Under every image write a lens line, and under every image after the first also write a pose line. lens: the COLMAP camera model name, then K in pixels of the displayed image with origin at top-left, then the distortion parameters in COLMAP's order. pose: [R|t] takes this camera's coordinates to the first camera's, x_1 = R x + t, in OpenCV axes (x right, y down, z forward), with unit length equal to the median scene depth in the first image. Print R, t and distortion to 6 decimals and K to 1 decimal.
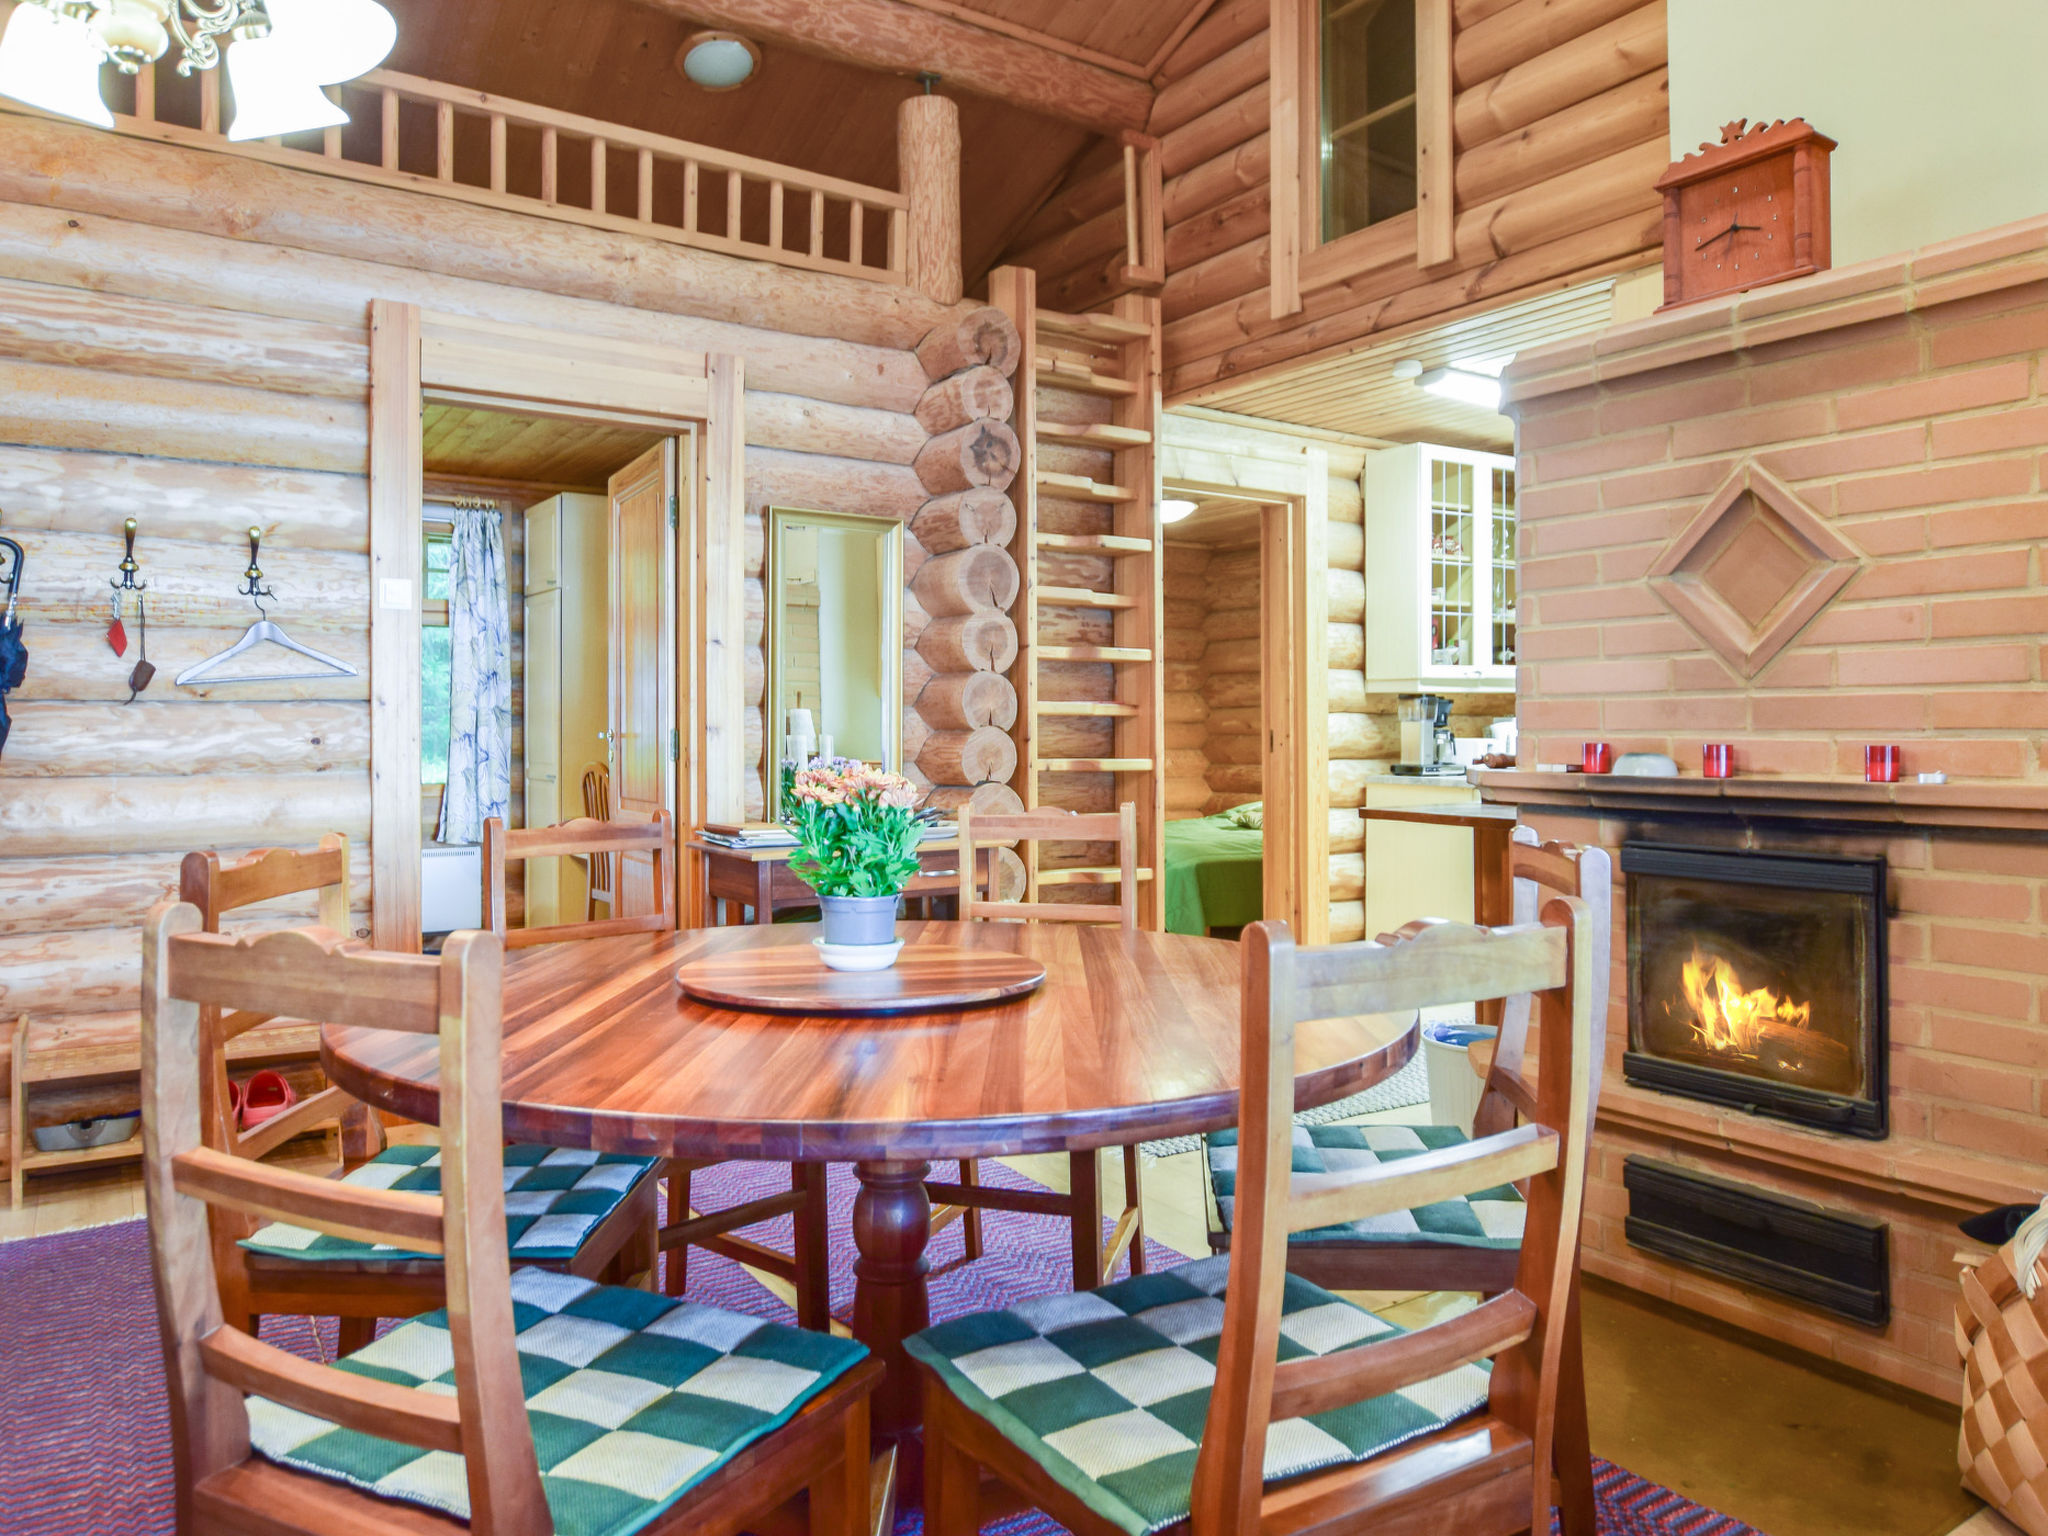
lens RADIAL K [[1417.2, 0, 1018.9], [0, 1417.2, 752.0], [0, 0, 1]] dist [0.008626, 0.006060]
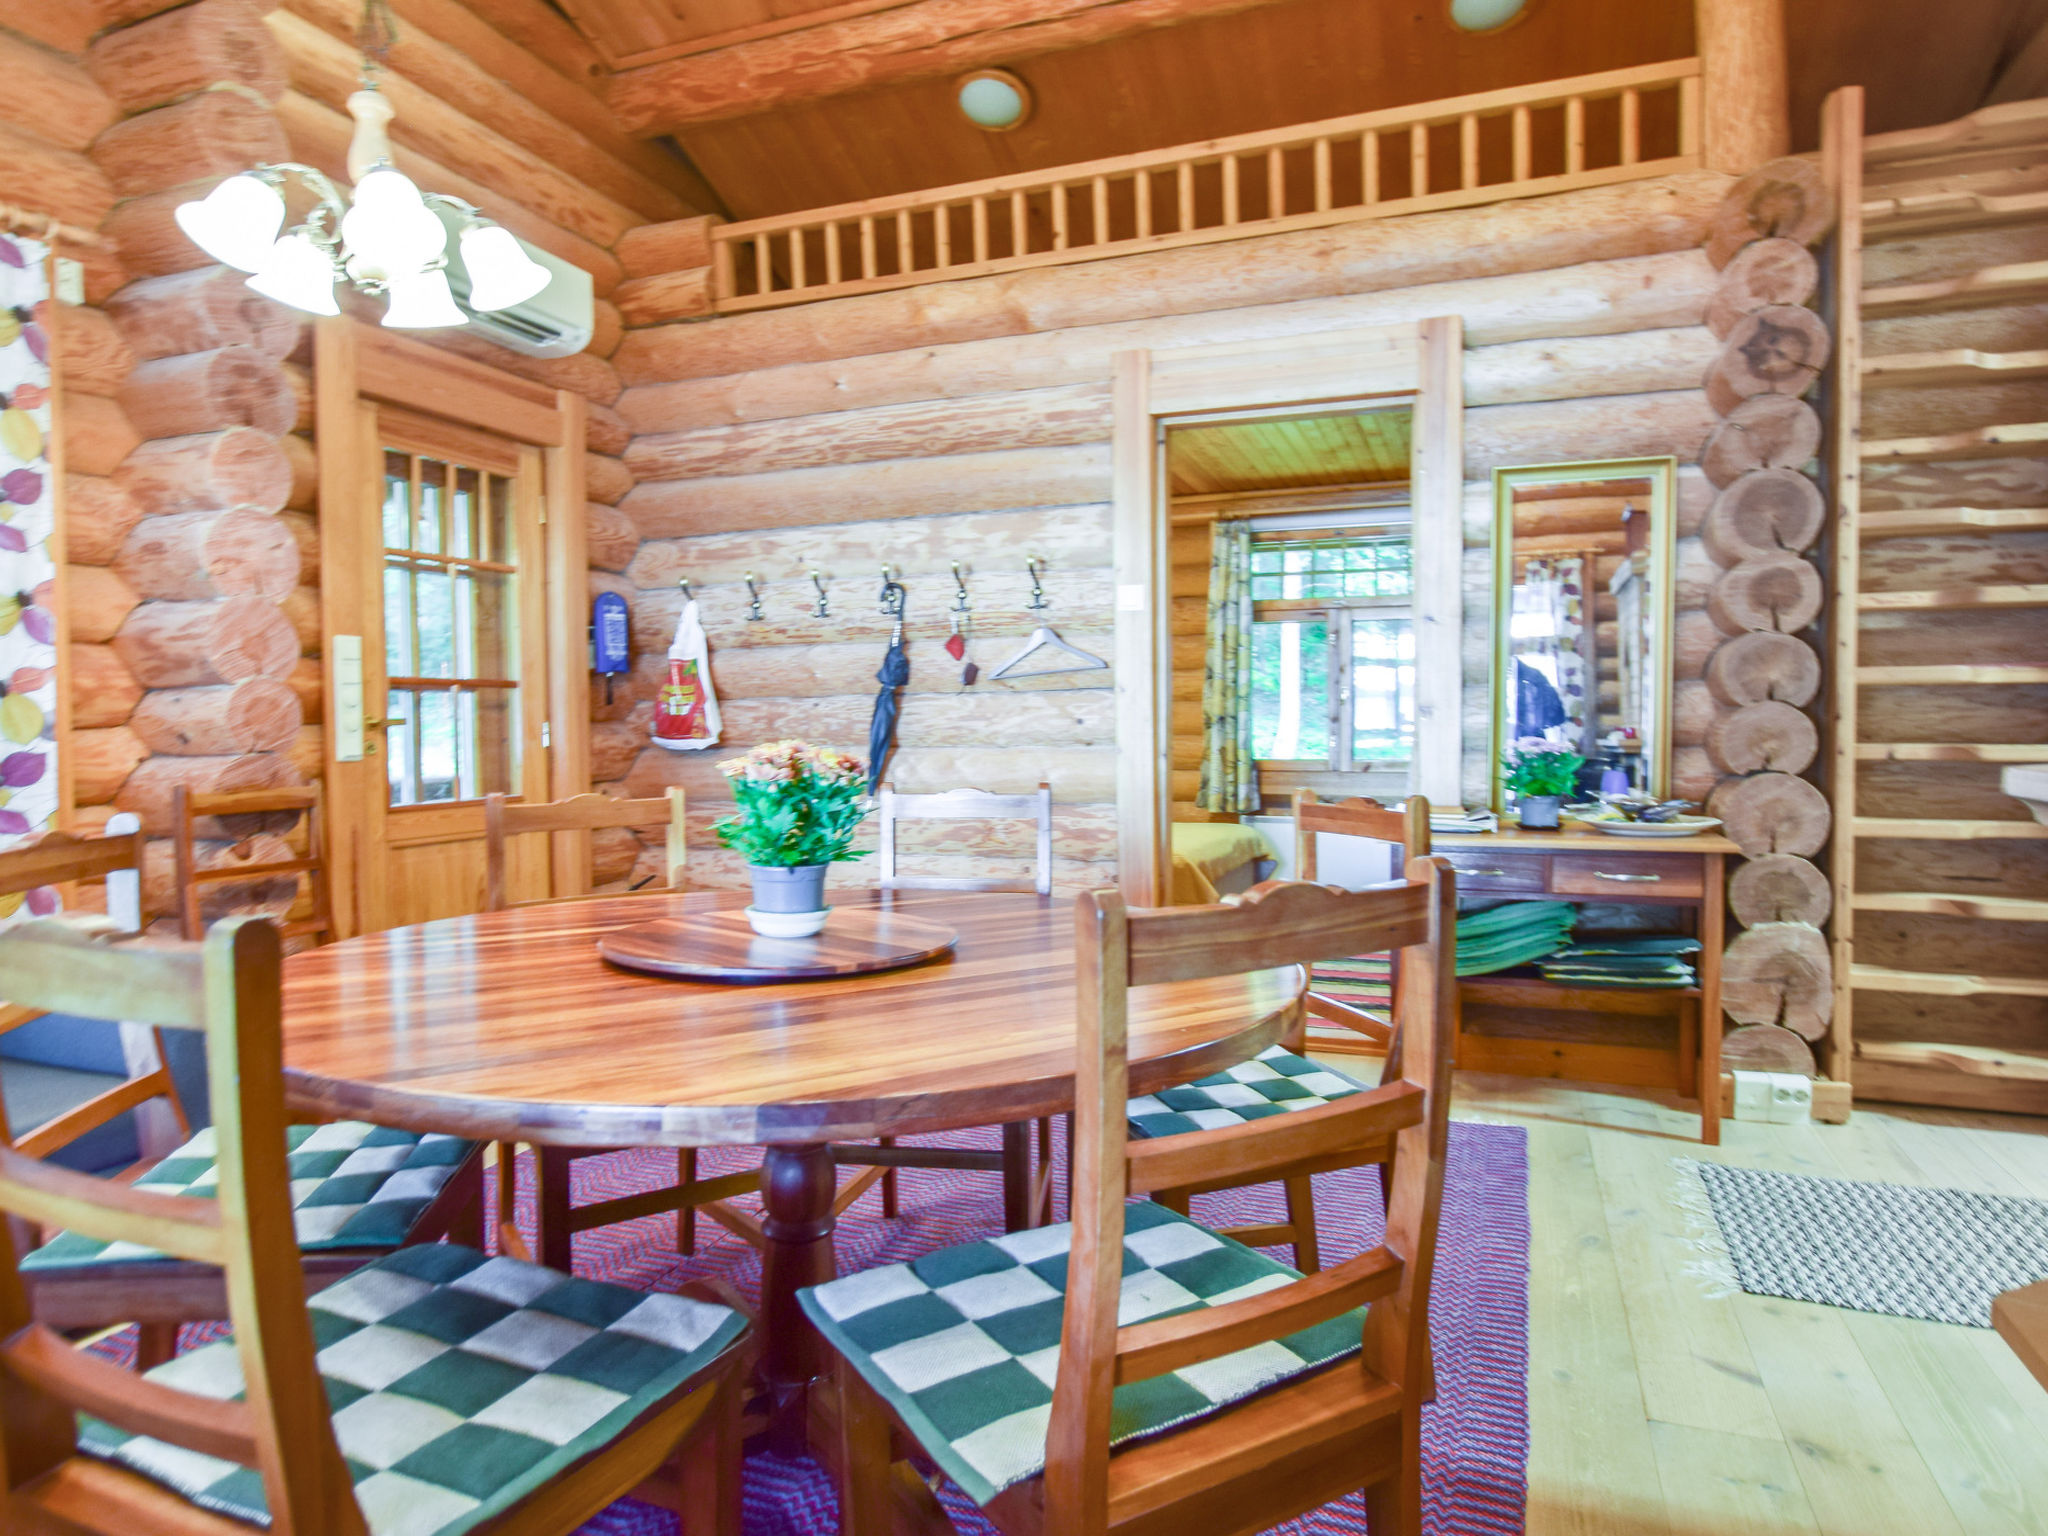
lens RADIAL K [[1359.9, 0, 1022.8], [0, 1359.9, 774.4], [0, 0, 1]] dist [0.029678, 0.000704]
pose [[0.565363, 0.028639, -0.824345, 0.376607], [-0.007874, 0.999539, 0.029325, 0.003493], [0.824805, -0.010088, 0.565328, 0.226140]]
